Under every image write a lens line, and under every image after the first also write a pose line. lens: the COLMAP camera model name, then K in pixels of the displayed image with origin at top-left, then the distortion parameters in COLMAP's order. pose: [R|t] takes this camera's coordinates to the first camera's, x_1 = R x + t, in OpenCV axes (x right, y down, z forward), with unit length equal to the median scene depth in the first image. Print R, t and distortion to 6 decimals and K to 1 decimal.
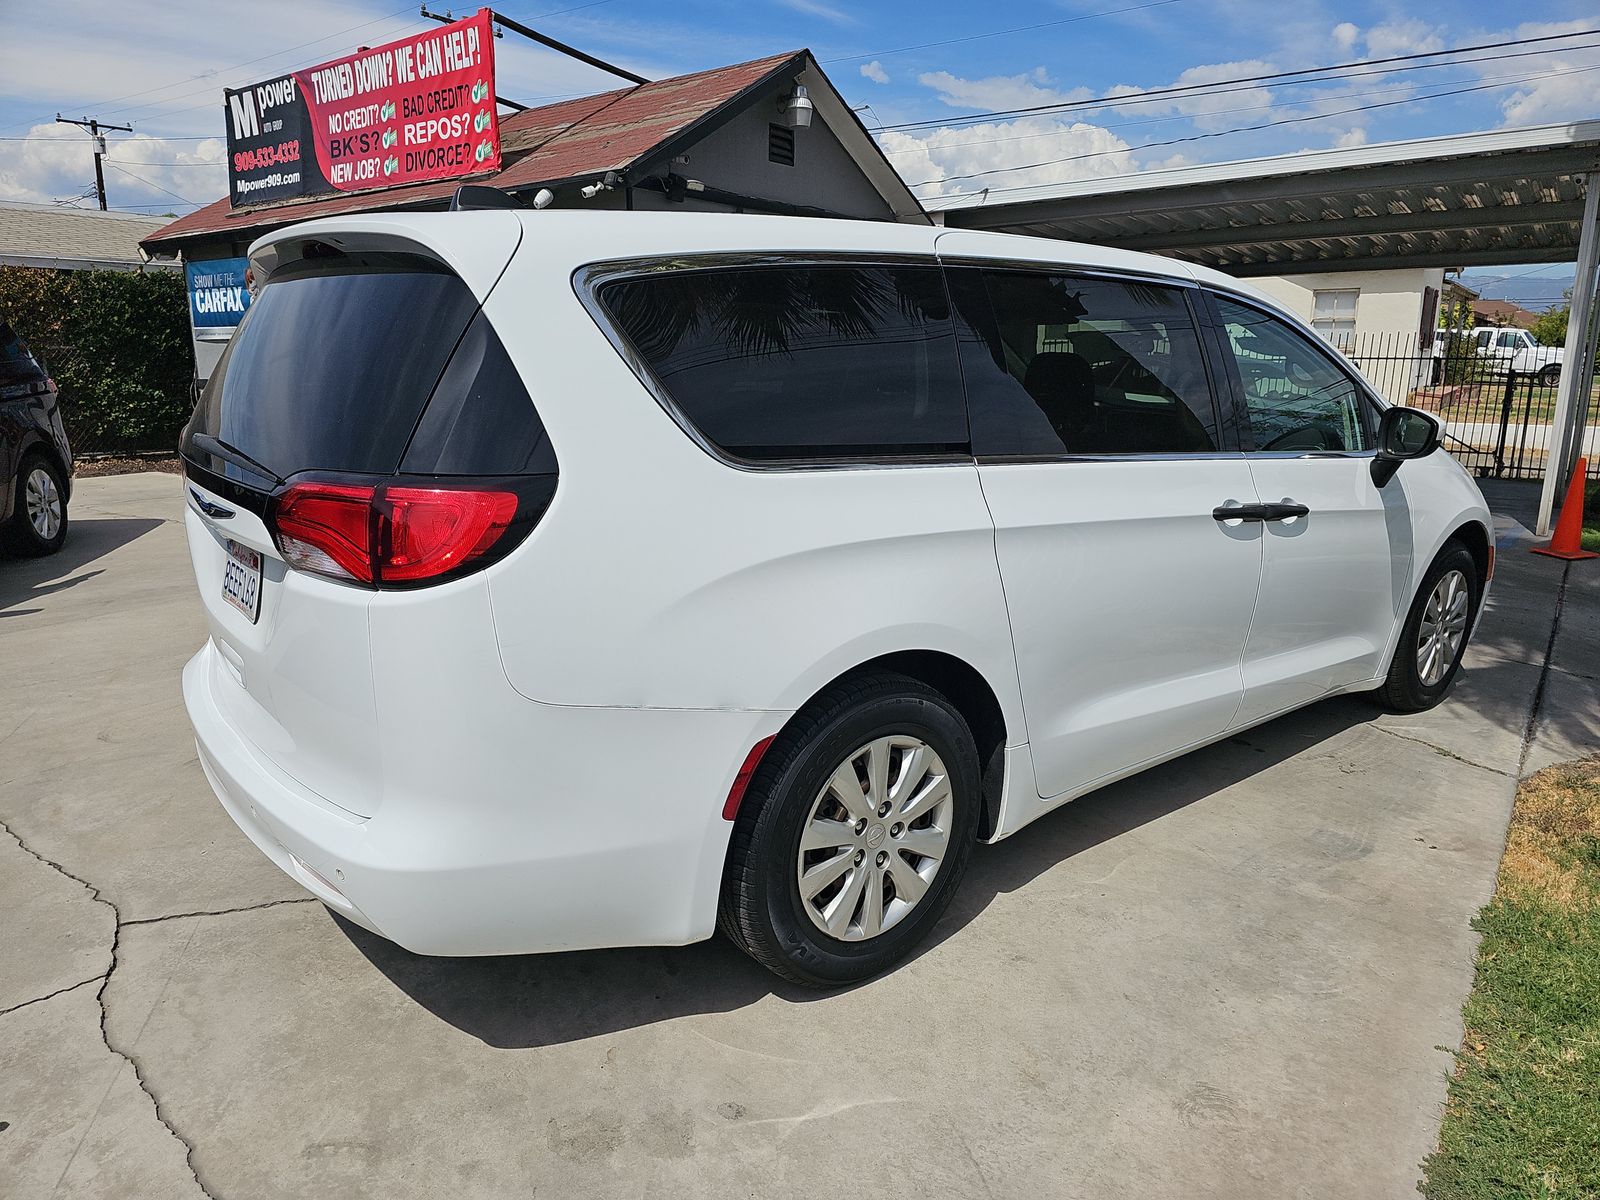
lens RADIAL K [[1083.1, 0, 802.6], [0, 1083.1, 602.6], [0, 0, 1]] dist [0.020029, -0.029921]
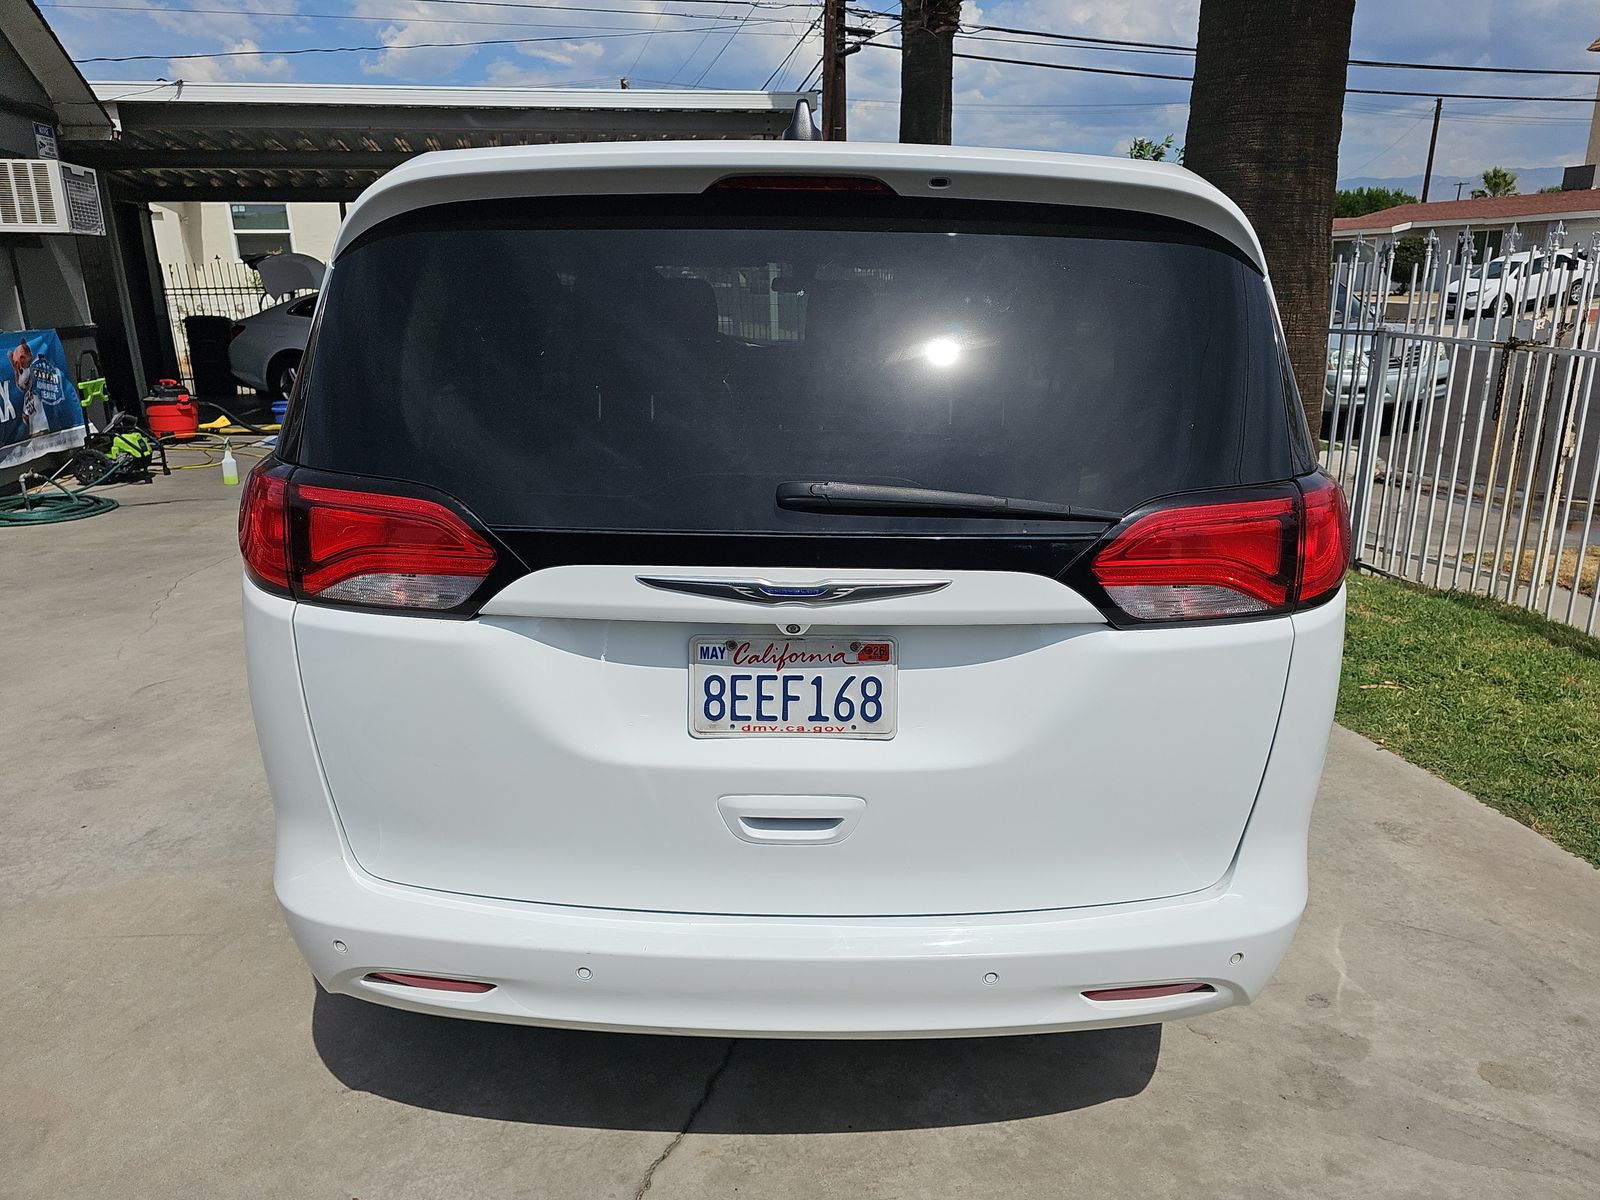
lens RADIAL K [[1083.1, 0, 802.6], [0, 1083.1, 602.6], [0, 0, 1]] dist [0.020029, -0.029921]
pose [[0.625080, -0.230111, 0.745871, -0.980419], [0.178886, 0.972358, 0.150069, -0.168395], [-0.759786, 0.039621, 0.648965, 0.567695]]
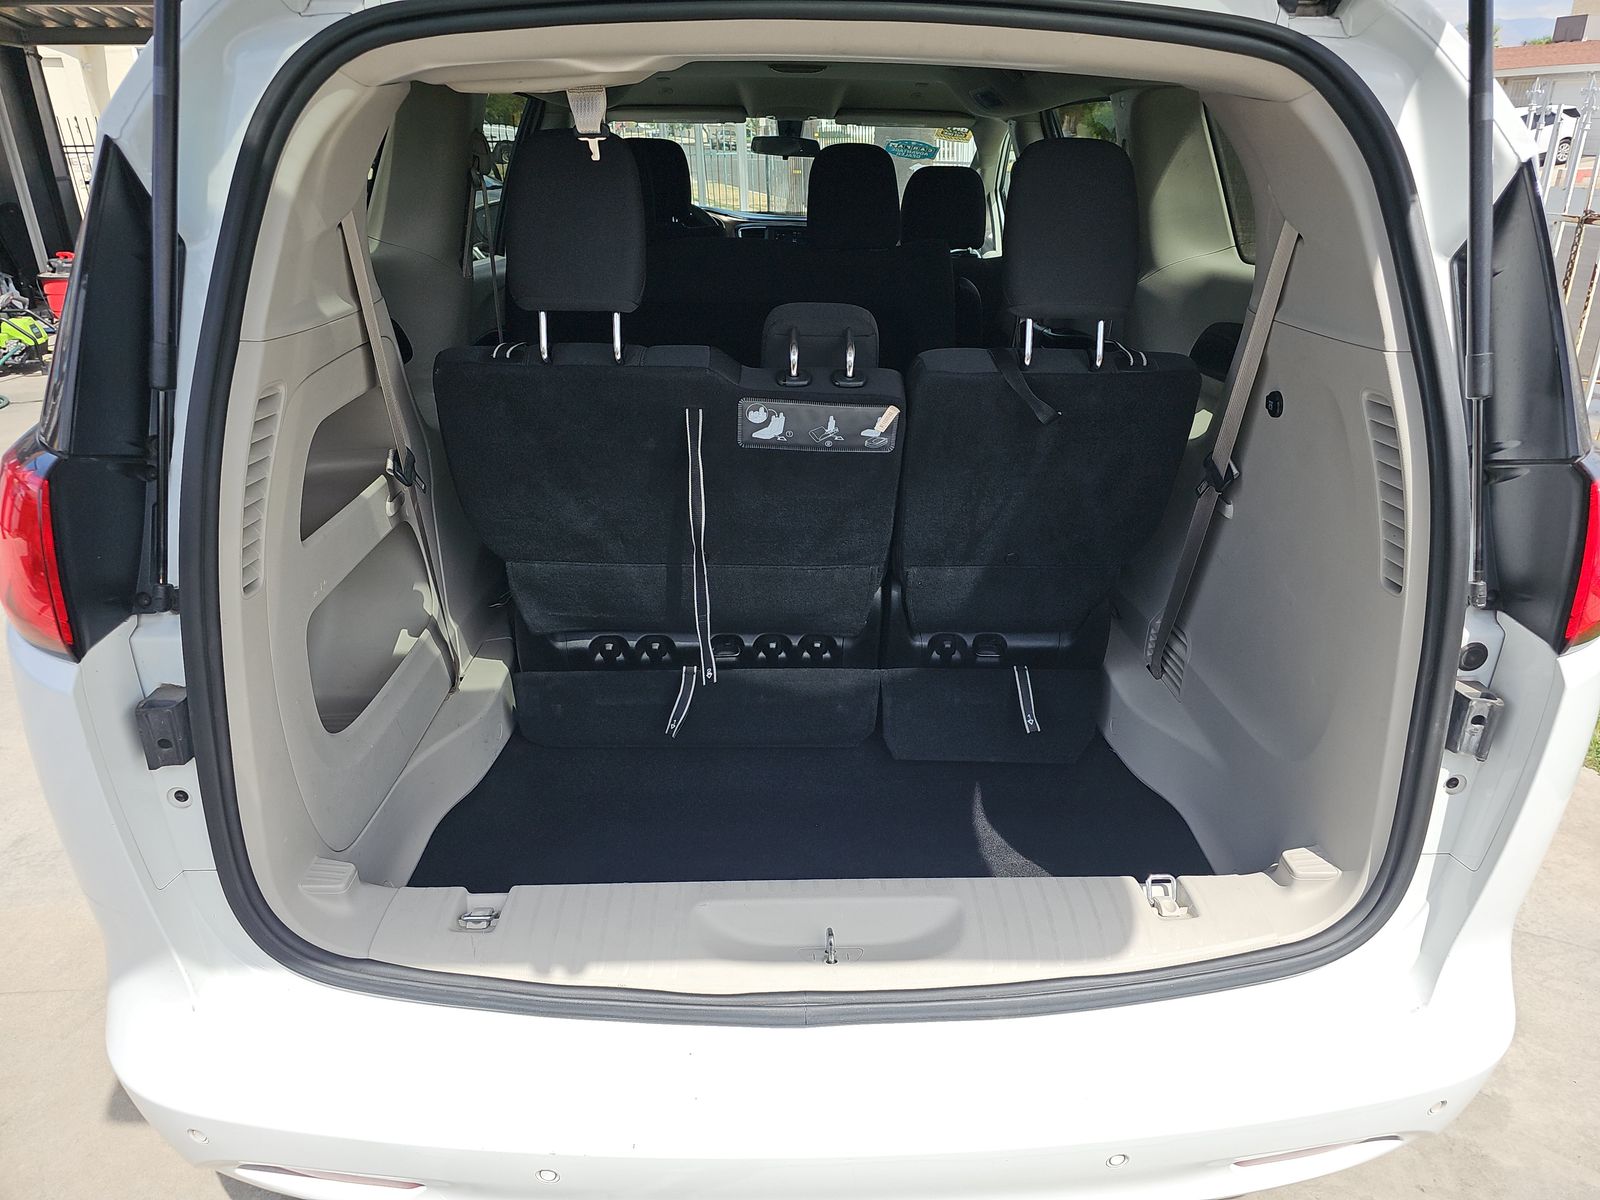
lens RADIAL K [[1099.2, 0, 822.0], [0, 1099.2, 603.1], [0, 0, 1]] dist [-0.006084, -0.003886]
pose [[0.588000, -0.323684, 0.741272, -0.810524], [0.182532, 0.945899, 0.268246, -0.214083], [-0.787996, -0.022423, 0.615272, 0.742624]]
